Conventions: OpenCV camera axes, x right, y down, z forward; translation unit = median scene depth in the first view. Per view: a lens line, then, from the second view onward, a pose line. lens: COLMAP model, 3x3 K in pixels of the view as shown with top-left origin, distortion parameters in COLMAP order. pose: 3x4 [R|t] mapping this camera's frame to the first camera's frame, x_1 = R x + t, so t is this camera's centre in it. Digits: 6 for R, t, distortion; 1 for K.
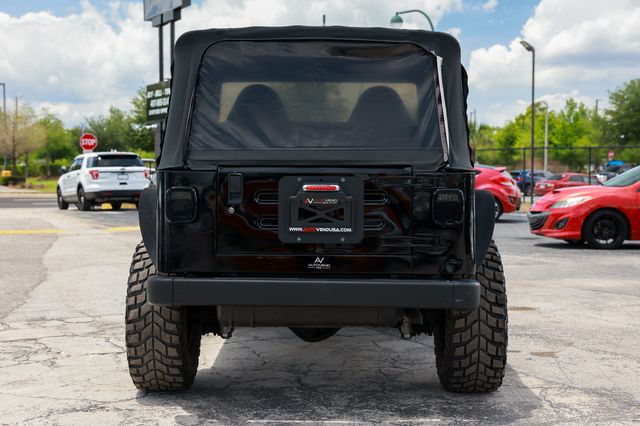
lens RADIAL K [[1031.6, 0, 304.9], [0, 1031.6, 214.4], [0, 0, 1]] dist [0.130366, 0.000000]
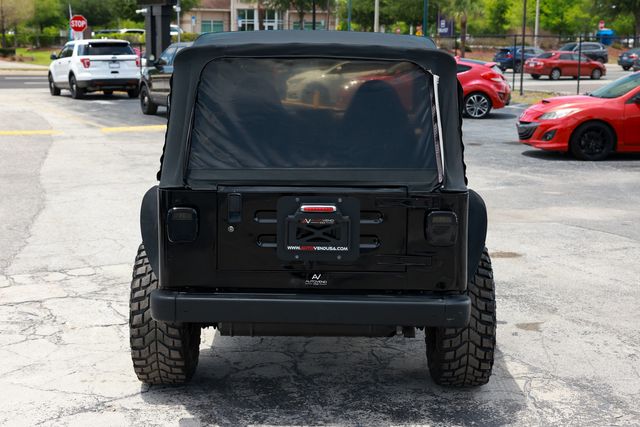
lens RADIAL K [[1017.2, 0, 300.8], [0, 1017.2, 216.2], [0, 0, 1]] dist [0.107240, 0.000000]
pose [[0.999979, 0.001845, 0.006227, -0.007603], [-0.002657, 0.991103, 0.133074, -0.140680], [-0.005926, -0.133088, 0.991087, -0.003099]]
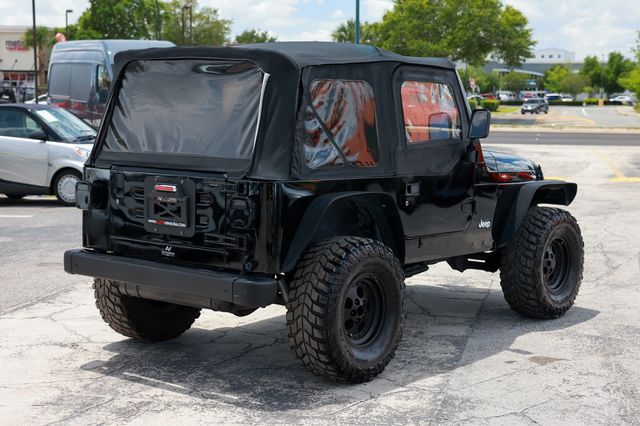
lens RADIAL K [[1031.6, 0, 322.5], [0, 1031.6, 218.2], [0, 0, 1]] dist [0.130366, 0.000000]
pose [[0.802697, 0.072316, -0.591986, 0.791910], [-0.029908, 0.996253, 0.081147, -0.085208], [0.595636, -0.047431, 0.801853, 0.145549]]
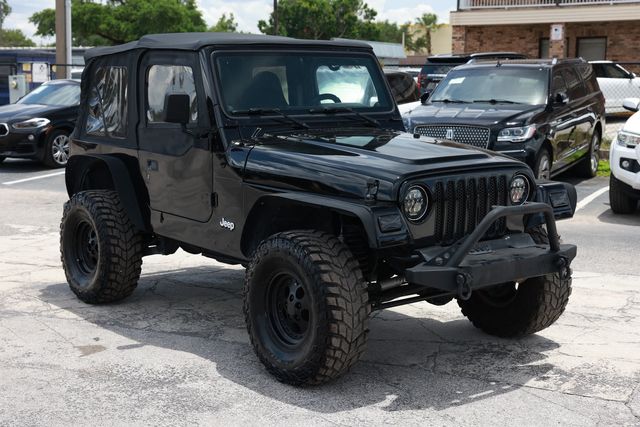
lens RADIAL K [[1017.2, 0, 316.0], [0, 1017.2, 210.5], [0, 0, 1]] dist [0.107240, 0.000000]
pose [[-0.774312, 0.086160, -0.626911, 0.813016], [-0.018029, 0.987281, 0.157957, -0.175328], [0.632547, 0.133610, -0.762910, 2.302875]]
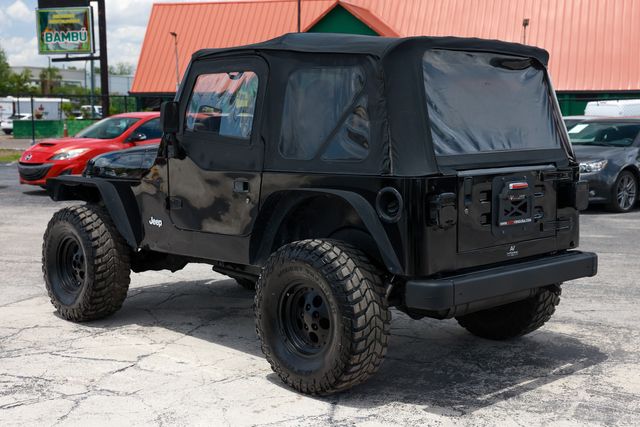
lens RADIAL K [[909.3, 0, 321.4], [0, 909.3, 209.9], [0, 0, 1]] dist [0.061555, 0.000000]
pose [[0.698606, -0.080475, 0.710966, -0.787341], [0.028797, 0.996012, 0.084443, -0.083165], [-0.714927, -0.038519, 0.698138, 0.414738]]
